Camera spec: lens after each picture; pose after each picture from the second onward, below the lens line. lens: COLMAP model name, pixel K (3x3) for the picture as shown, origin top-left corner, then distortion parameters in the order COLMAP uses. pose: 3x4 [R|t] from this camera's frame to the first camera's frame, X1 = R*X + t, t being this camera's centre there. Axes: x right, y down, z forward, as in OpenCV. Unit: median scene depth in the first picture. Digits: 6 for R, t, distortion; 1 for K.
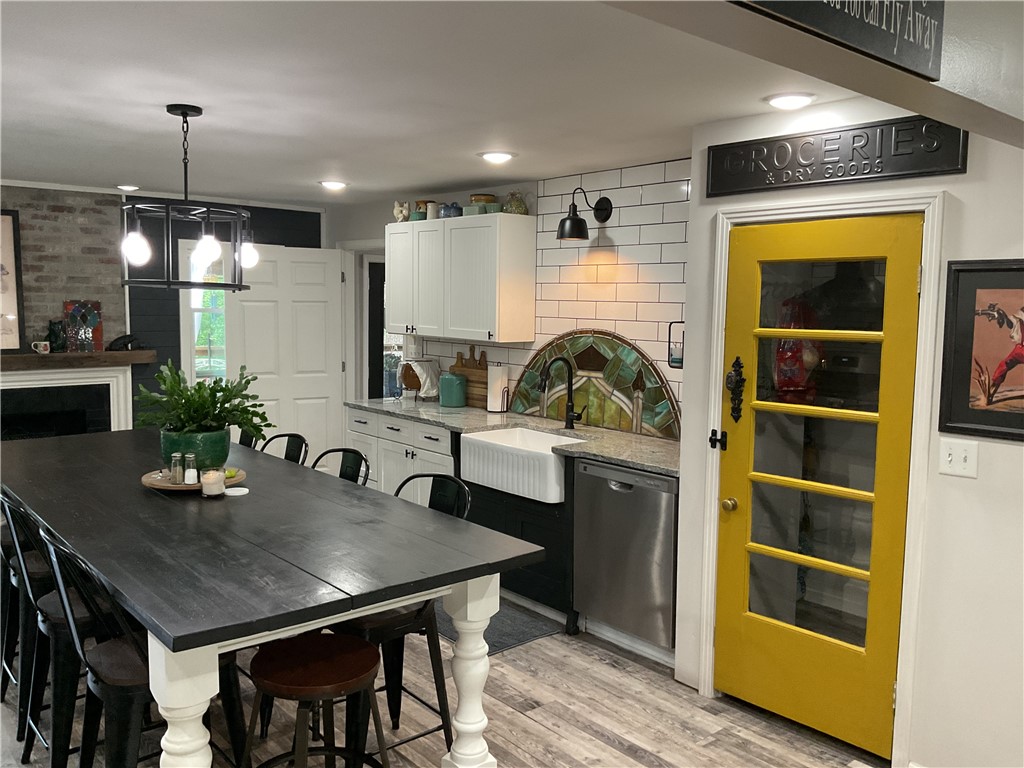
lens RADIAL K [[844.1, 0, 507.4], [0, 844.1, 382.8], [0, 0, 1]] dist [-0.032881, 0.002898]
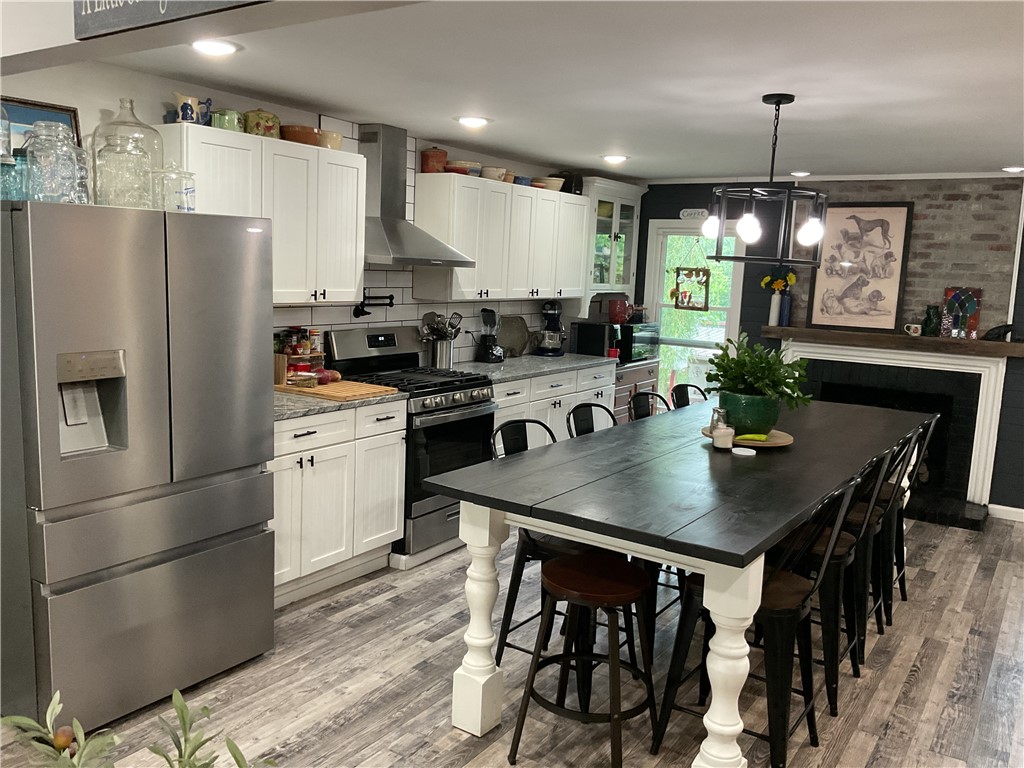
lens RADIAL K [[844.1, 0, 508.1], [0, 844.1, 385.8], [0, 0, 1]] dist [-0.032881, 0.002898]
pose [[0.265435, 0.128816, -0.955485, 0.328136], [-0.126693, 0.987101, 0.097883, -0.010857], [0.955768, 0.095072, 0.278331, 0.214466]]
